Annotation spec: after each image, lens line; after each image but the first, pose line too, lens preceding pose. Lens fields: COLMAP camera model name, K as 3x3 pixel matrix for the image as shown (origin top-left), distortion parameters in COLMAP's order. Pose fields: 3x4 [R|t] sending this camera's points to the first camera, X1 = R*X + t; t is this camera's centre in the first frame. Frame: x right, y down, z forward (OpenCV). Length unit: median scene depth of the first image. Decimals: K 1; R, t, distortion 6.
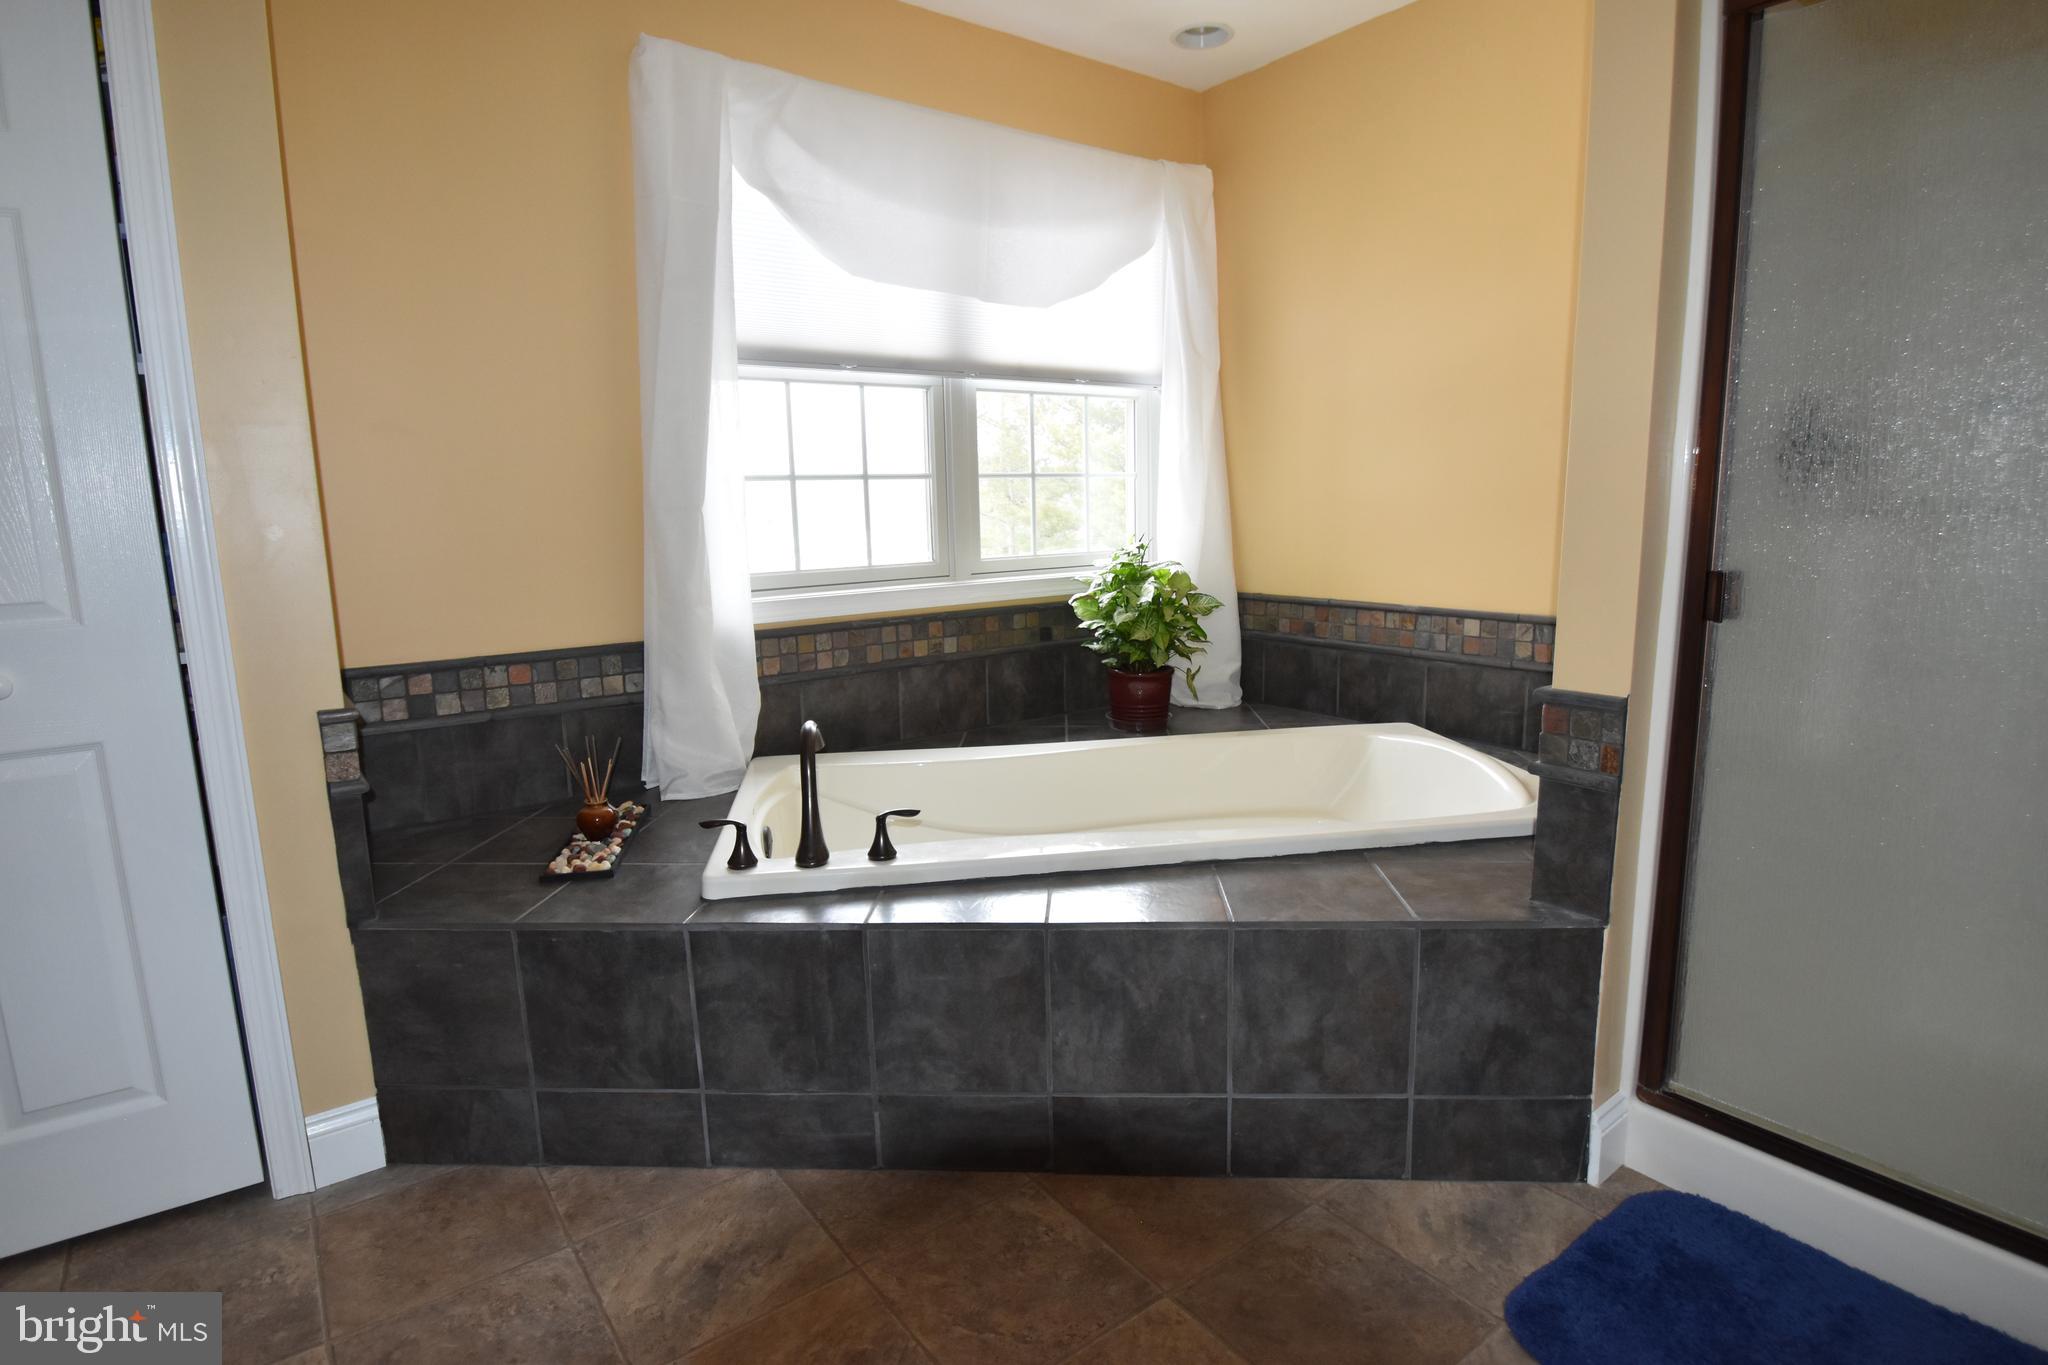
lens RADIAL K [[1091.7, 0, 1027.7], [0, 1091.7, 676.8], [0, 0, 1]] dist [0.002574, 0.000460]
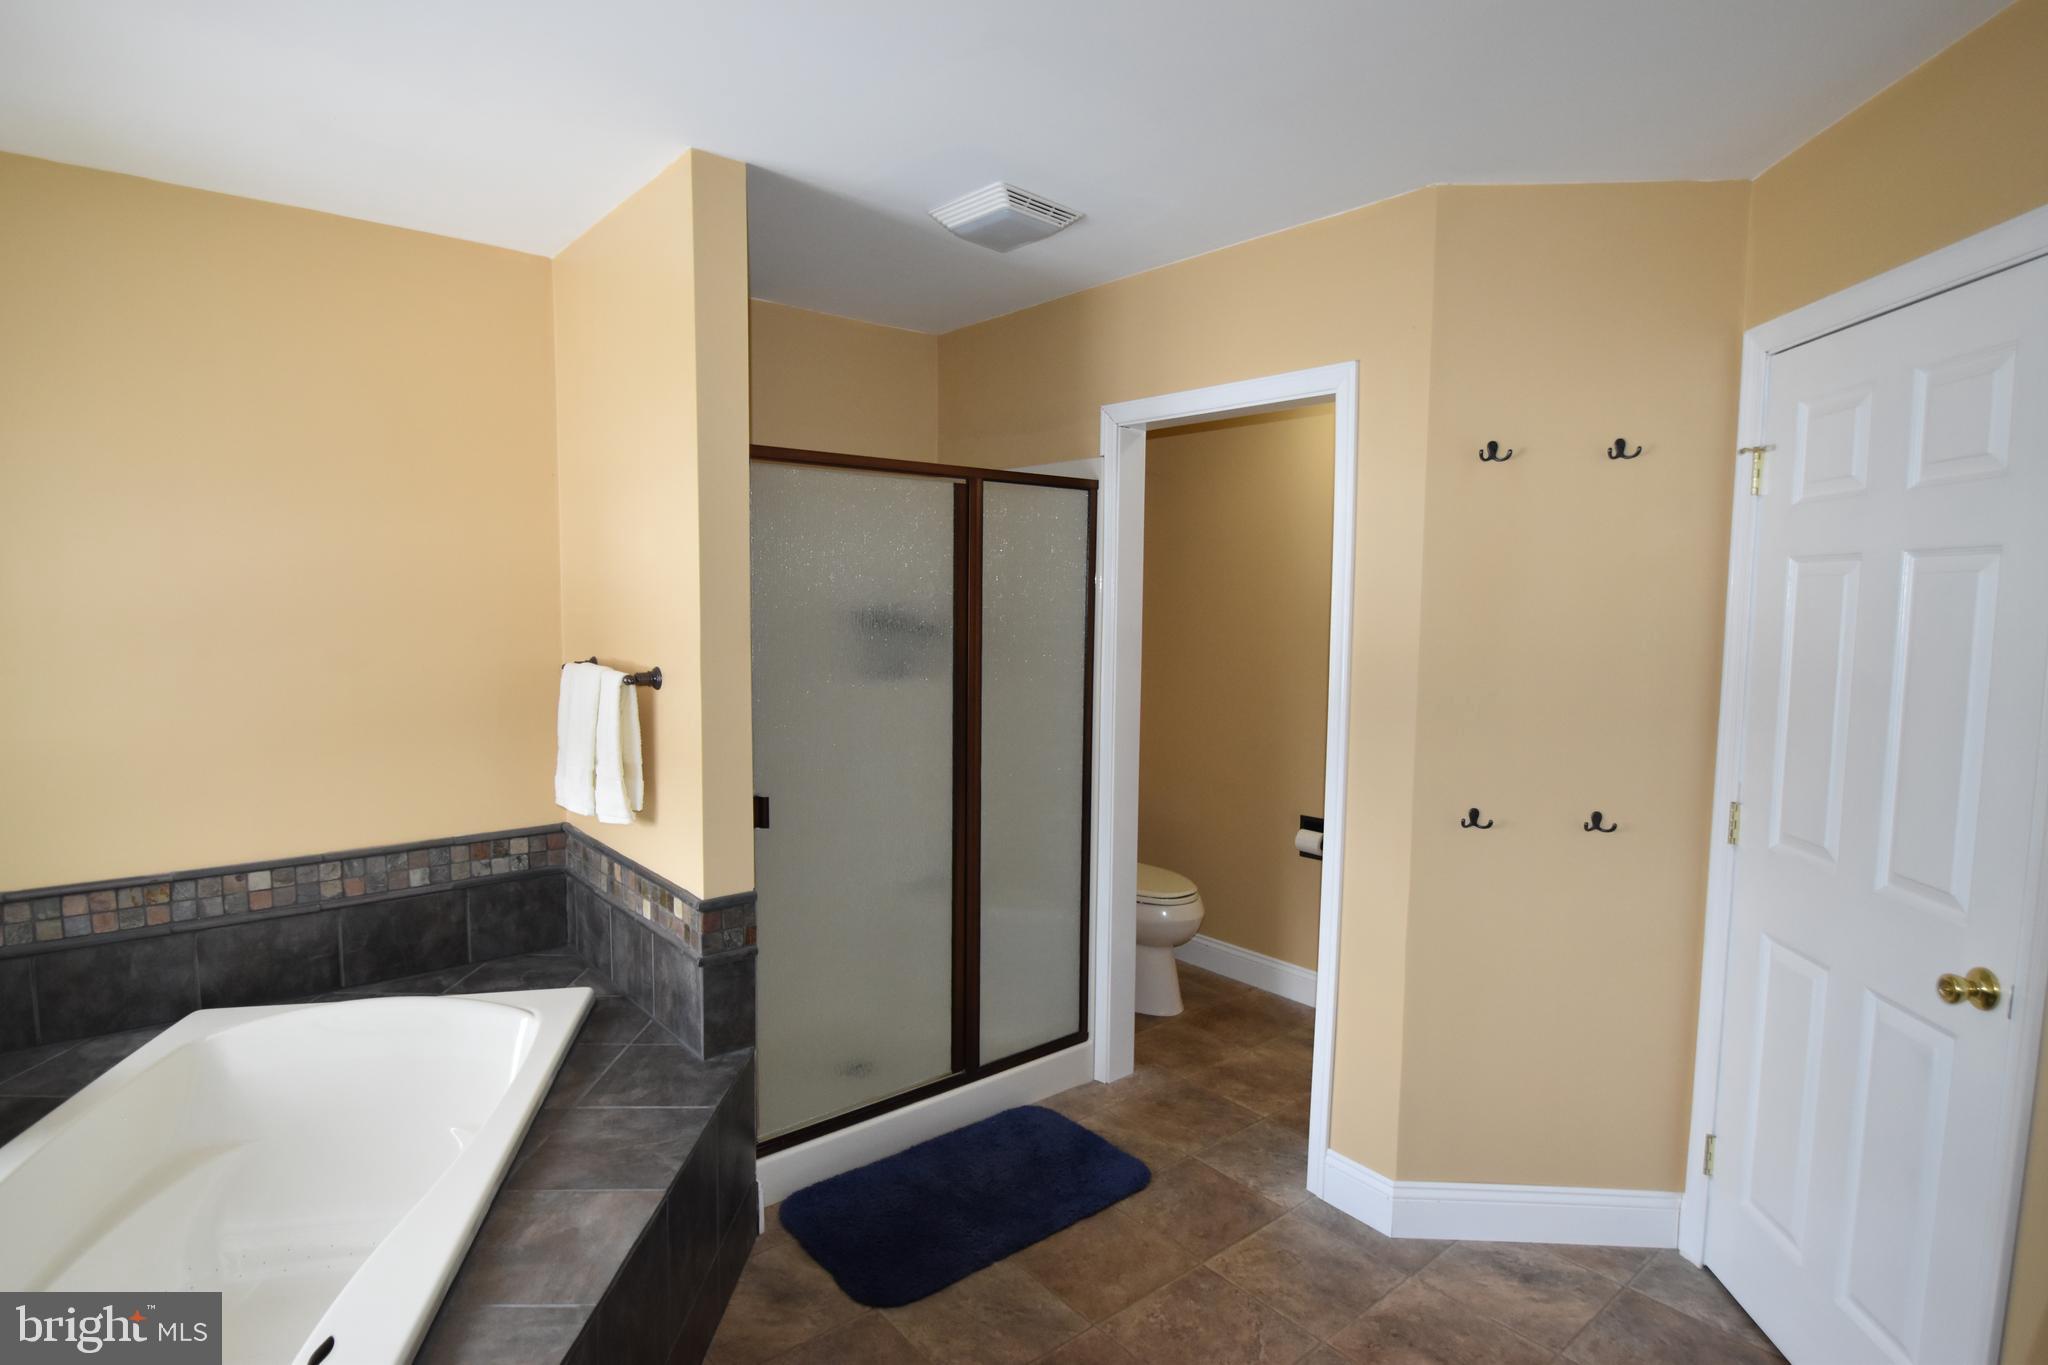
lens RADIAL K [[1091.7, 0, 1026.6], [0, 1091.7, 689.8], [0, 0, 1]] dist [0.002574, 0.000460]
pose [[-0.056722, -0.075216, 0.995553, -0.535976], [0.151809, 0.984914, 0.083062, -0.182911], [-0.986781, 0.155845, -0.044448, 0.383552]]
